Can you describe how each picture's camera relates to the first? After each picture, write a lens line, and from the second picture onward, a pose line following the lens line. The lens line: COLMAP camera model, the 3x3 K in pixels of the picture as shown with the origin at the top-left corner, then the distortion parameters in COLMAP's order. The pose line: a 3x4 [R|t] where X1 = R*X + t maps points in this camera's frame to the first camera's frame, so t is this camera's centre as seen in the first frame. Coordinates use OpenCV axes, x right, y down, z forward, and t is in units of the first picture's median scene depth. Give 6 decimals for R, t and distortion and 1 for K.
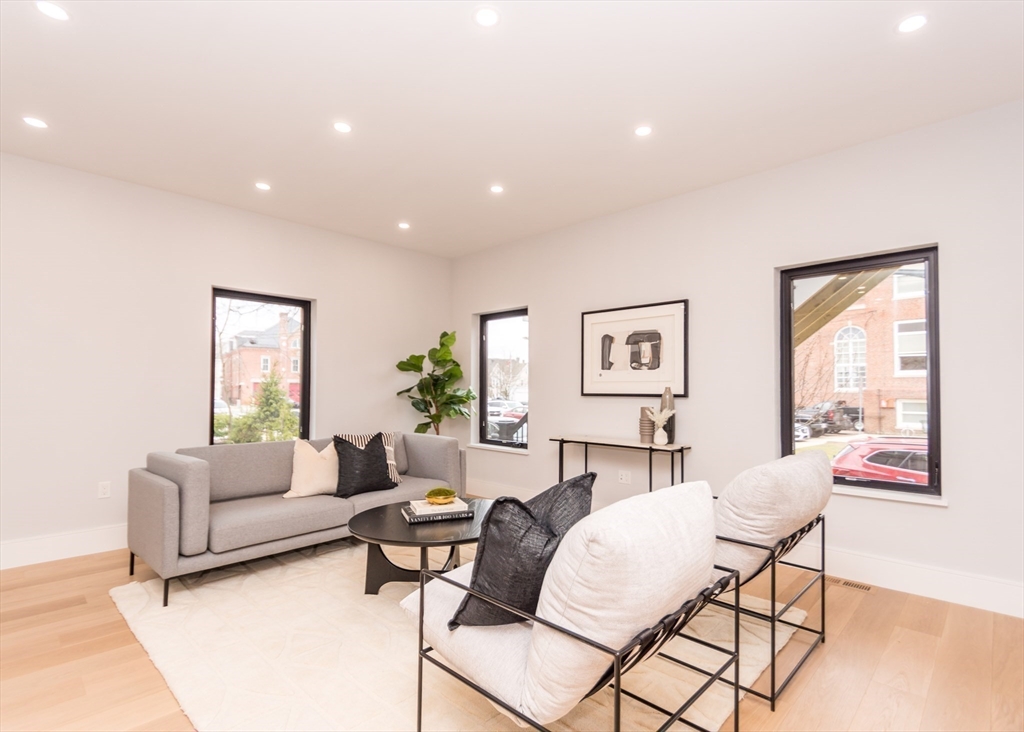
lens RADIAL K [[498.8, 0, 513.2], [0, 498.8, 380.2], [0, 0, 1]] dist [0.006674, -0.003574]
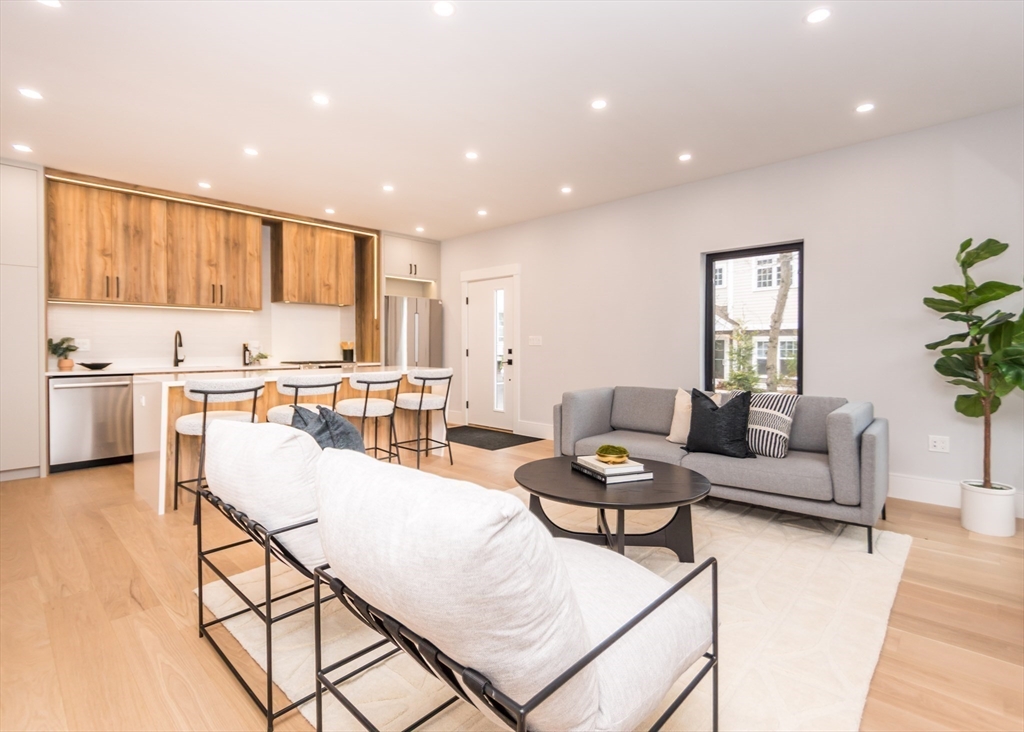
lens RADIAL K [[498.8, 0, 538.0], [0, 498.8, 349.7], [0, 0, 1]] dist [0.006674, -0.003574]
pose [[0.032484, 0.001769, -0.999471, 0.579646], [0.022623, 0.999741, 0.002504, 0.025672], [0.999216, -0.022692, 0.032436, 0.618319]]
